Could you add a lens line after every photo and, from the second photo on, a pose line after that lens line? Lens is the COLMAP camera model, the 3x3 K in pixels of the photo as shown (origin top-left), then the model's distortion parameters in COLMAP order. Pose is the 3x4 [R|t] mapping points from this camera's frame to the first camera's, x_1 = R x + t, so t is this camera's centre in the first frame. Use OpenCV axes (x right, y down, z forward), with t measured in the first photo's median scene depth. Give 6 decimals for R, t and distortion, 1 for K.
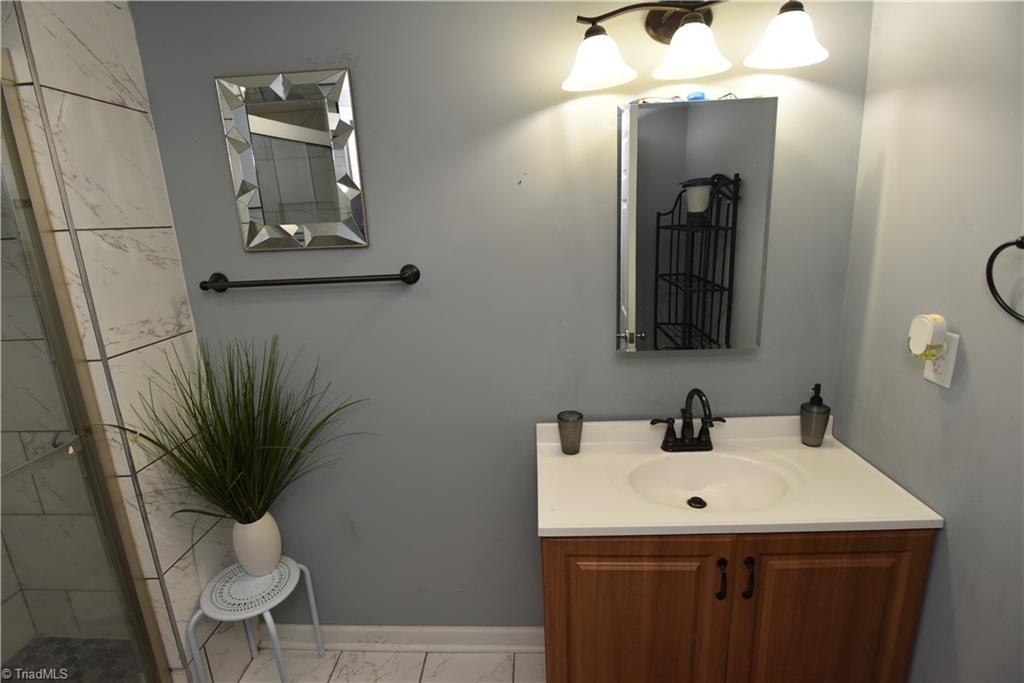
lens RADIAL K [[501.1, 0, 509.5], [0, 501.1, 344.6], [0, 0, 1]] dist [-0.020225, 0.000400]
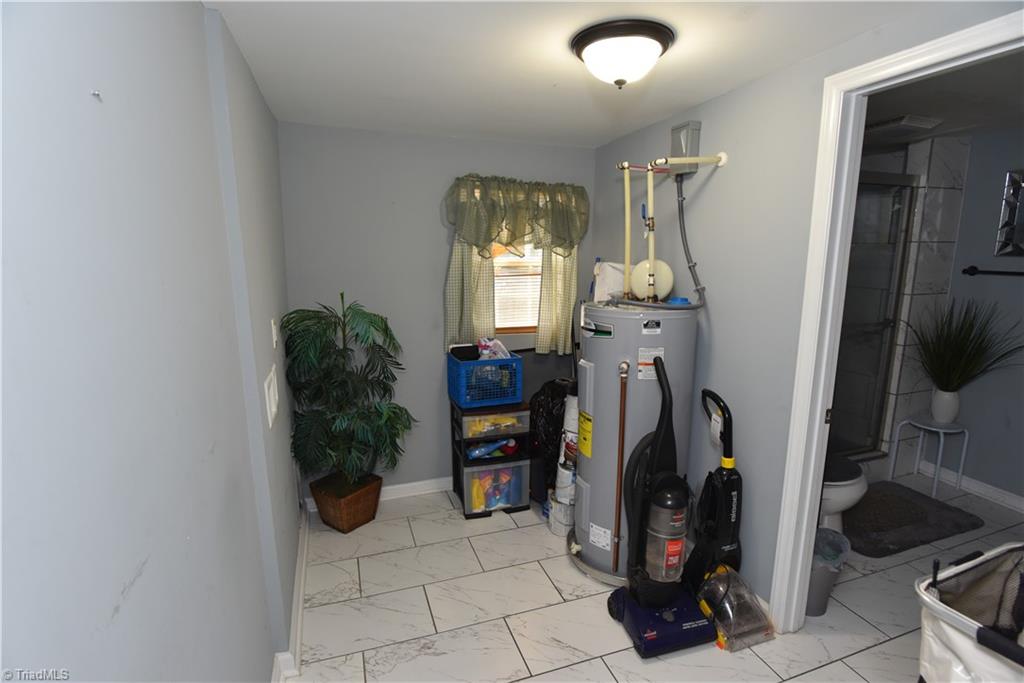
lens RADIAL K [[501.1, 0, 515.5], [0, 501.1, 347.8], [0, 0, 1]] dist [-0.020225, 0.000400]
pose [[0.368737, 0.225335, -0.901808, 0.619068], [-0.241018, 0.960169, 0.141369, 0.351631], [0.897743, 0.165224, 0.408360, -1.470771]]
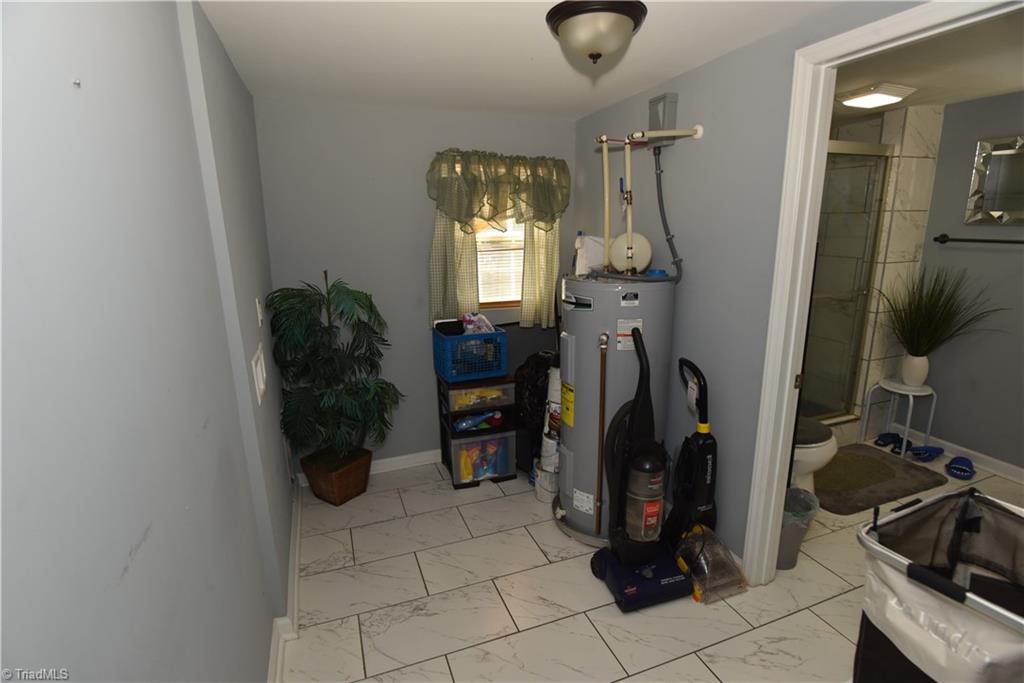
lens RADIAL K [[501.1, 0, 515.0], [0, 501.1, 346.9], [0, 0, 1]] dist [-0.020225, 0.000400]
pose [[0.394387, 0.261359, -0.880994, 0.657547], [-0.225484, 0.956916, 0.182942, 0.344988], [0.890851, 0.126500, 0.436328, -1.472208]]
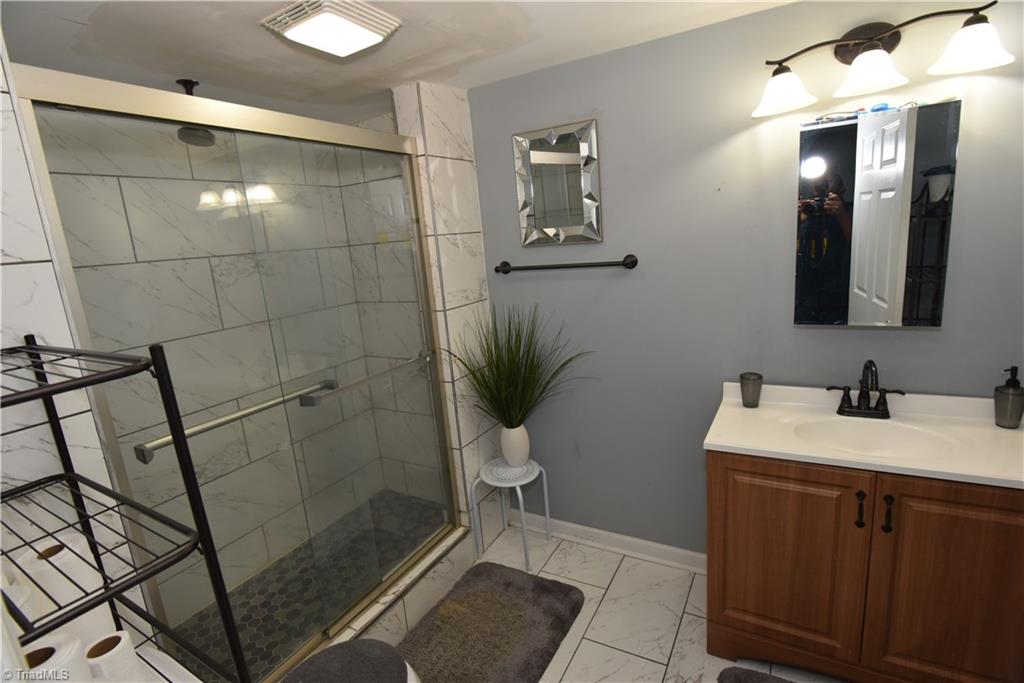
lens RADIAL K [[501.1, 0, 512.4], [0, 501.1, 346.5], [0, 0, 1]] dist [-0.020225, 0.000400]
pose [[0.890454, 0.070016, -0.449655, 0.150585], [-0.068990, 0.997442, 0.018692, 0.090807], [0.449814, 0.014378, 0.893007, -0.376767]]
